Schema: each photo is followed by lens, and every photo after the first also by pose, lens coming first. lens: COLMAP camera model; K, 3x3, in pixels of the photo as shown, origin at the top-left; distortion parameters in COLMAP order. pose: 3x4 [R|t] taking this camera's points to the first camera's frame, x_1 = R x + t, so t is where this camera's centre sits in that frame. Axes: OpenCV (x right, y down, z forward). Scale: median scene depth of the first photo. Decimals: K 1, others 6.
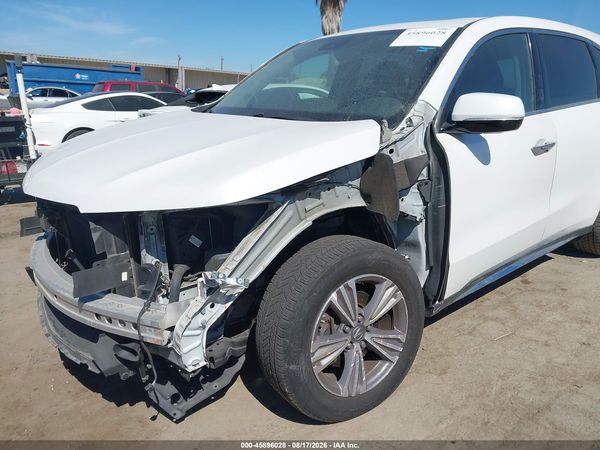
lens RADIAL K [[496.9, 0, 300.0], [0, 496.9, 225.0], [0, 0, 1]] dist [0.008132, -0.001004]
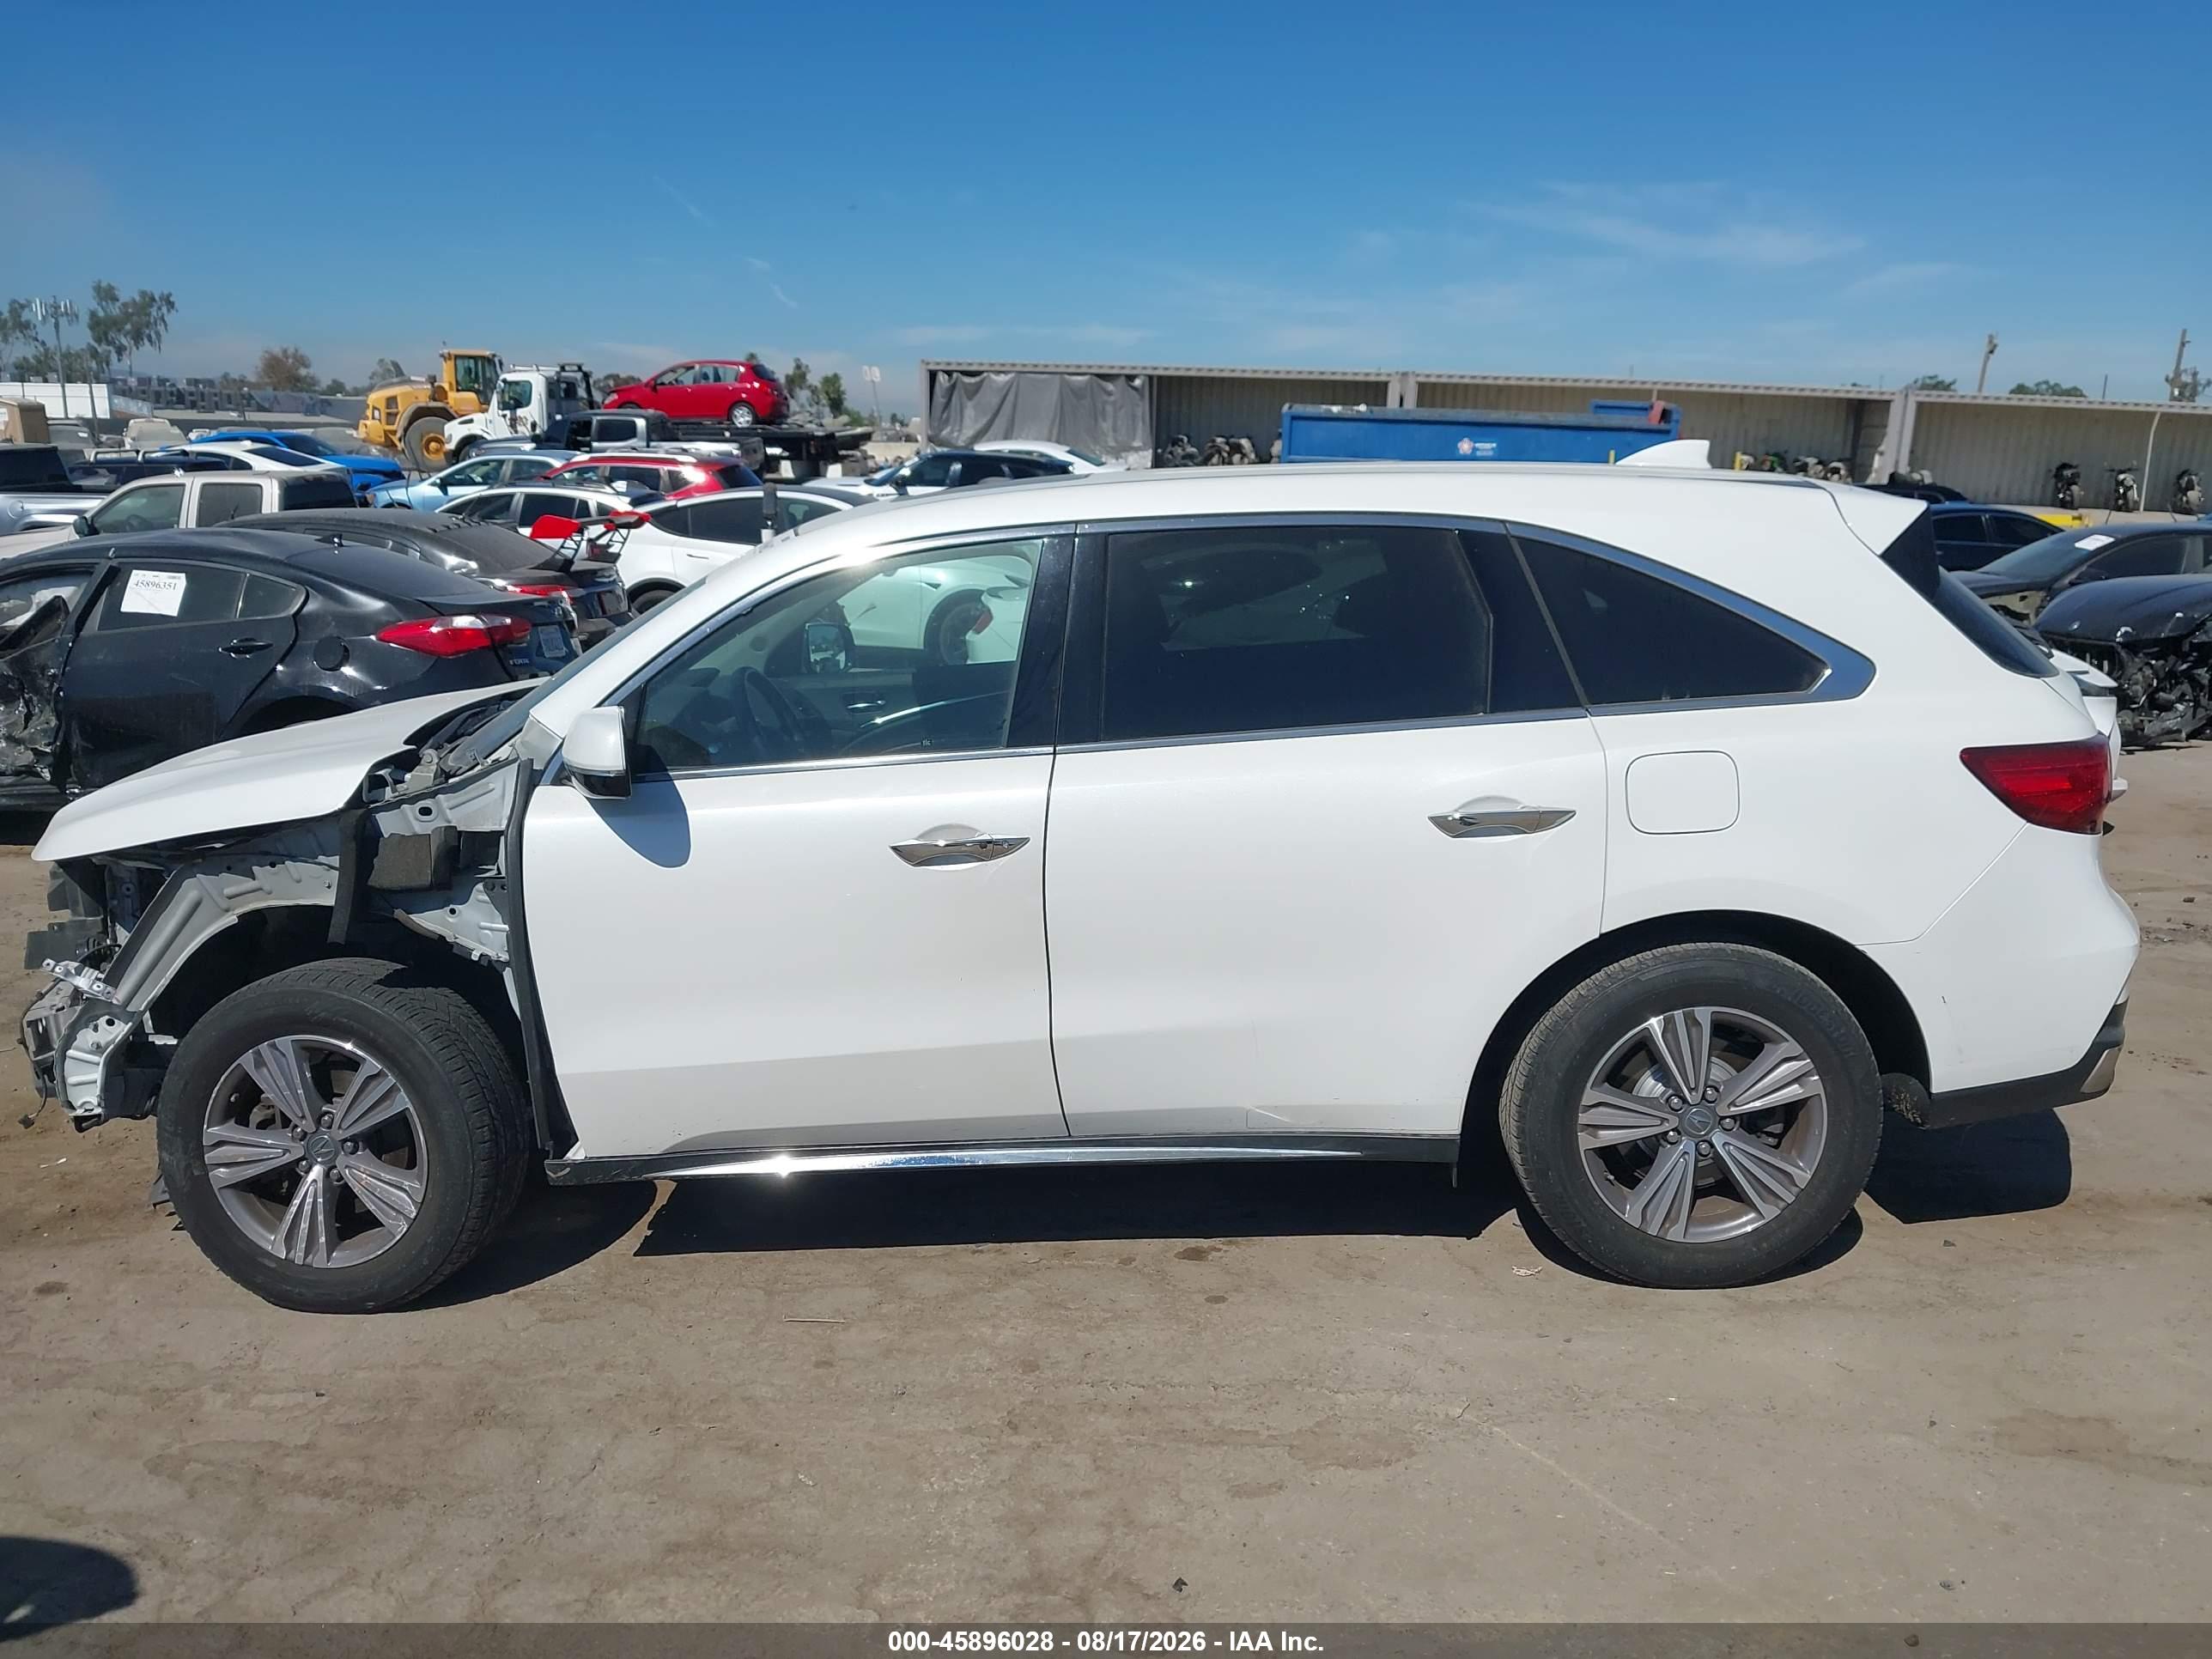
lens RADIAL K [[2028.4, 0, 1303.6], [0, 2028.4, 832.4], [0, 0, 1]] dist [-0.065659, 0.074927]
pose [[0.733353, 0.123877, -0.668467, 2.133875], [-0.166597, 0.986025, -0.000042, -0.266750], [0.659120, 0.111395, 0.743742, 0.081593]]
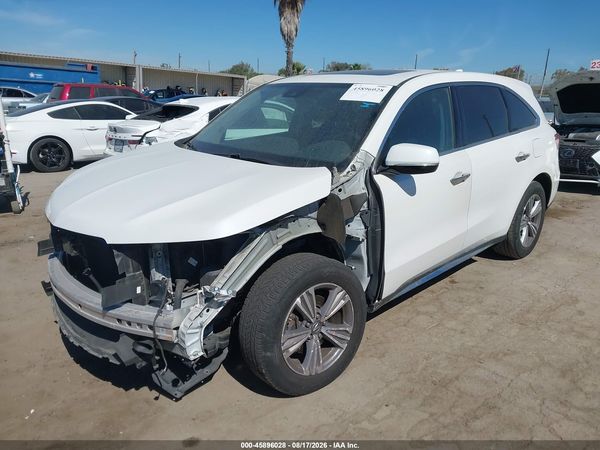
lens RADIAL K [[497.5, 0, 311.5], [0, 497.5, 230.3], [0, 0, 1]] dist [0.074812, -0.134100]
pose [[0.994533, -0.009355, 0.103999, -0.031062], [0.007266, 0.999764, 0.020450, -0.066277], [-0.104166, -0.019583, 0.994367, -0.306970]]
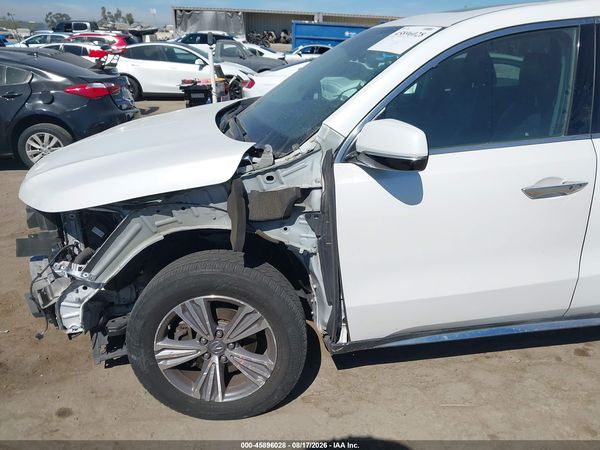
lens RADIAL K [[485.4, 0, 300.0], [0, 485.4, 225.0], [0, 0, 1]] dist [-0.003538, -0.001733]
pose [[0.830487, 0.194581, -0.521948, 0.715676], [-0.138908, 0.979747, 0.144227, -0.196242], [0.539440, -0.047276, 0.840696, 0.241878]]
